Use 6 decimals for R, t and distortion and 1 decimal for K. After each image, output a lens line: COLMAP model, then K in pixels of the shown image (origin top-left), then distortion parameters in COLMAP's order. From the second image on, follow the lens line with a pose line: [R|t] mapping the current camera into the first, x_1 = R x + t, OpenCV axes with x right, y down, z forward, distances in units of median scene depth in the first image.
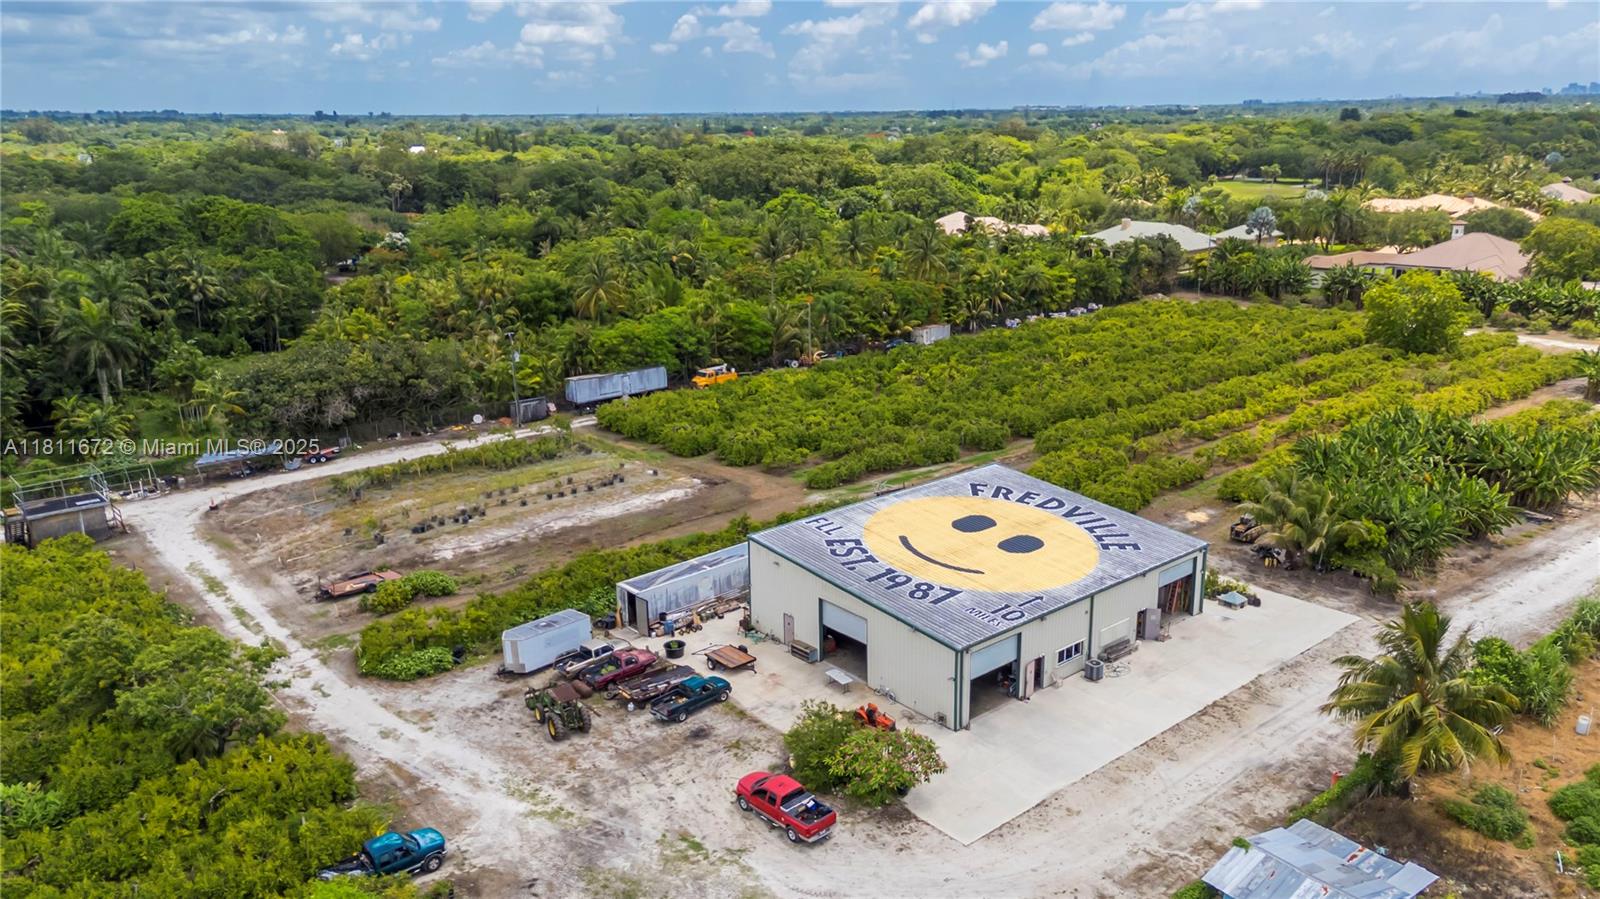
lens RADIAL K [[1187.0, 0, 800.0], [0, 1187.0, 449.5], [0, 0, 1]] dist [0.079912, 0.001621]
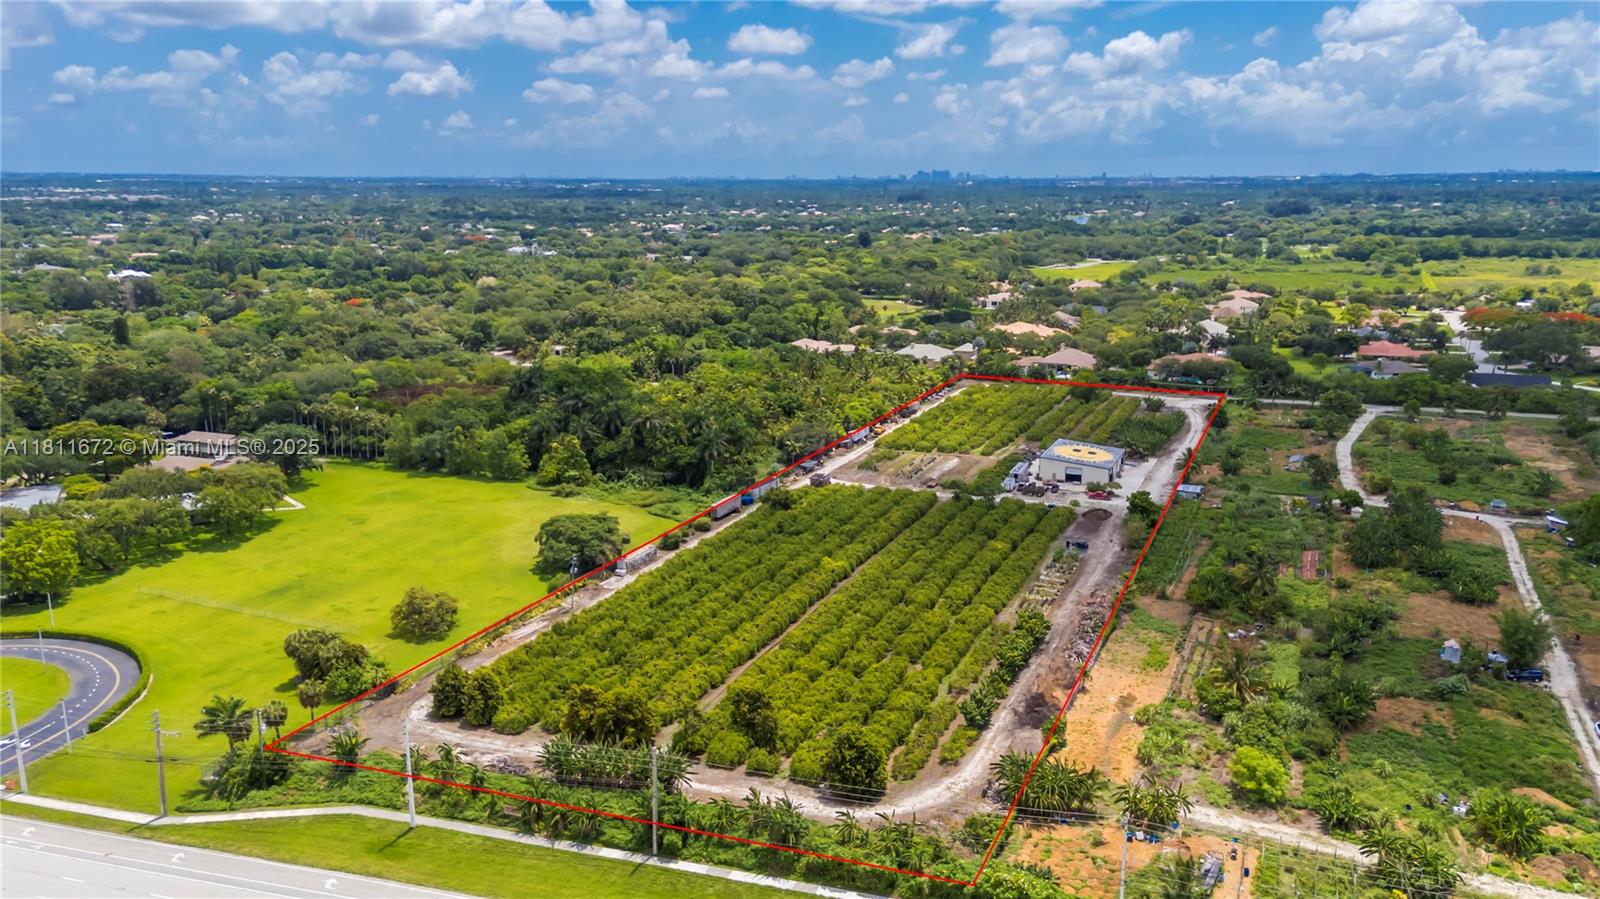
lens RADIAL K [[1200.7, 0, 800.0], [0, 1200.7, 449.5], [0, 0, 1]] dist [0.085022, -0.003895]
pose [[0.901245, -0.086434, 0.424602, -2.577451], [0.109704, 0.993493, -0.030614, 0.084446], [-0.419193, 0.074171, 0.904862, -2.446816]]
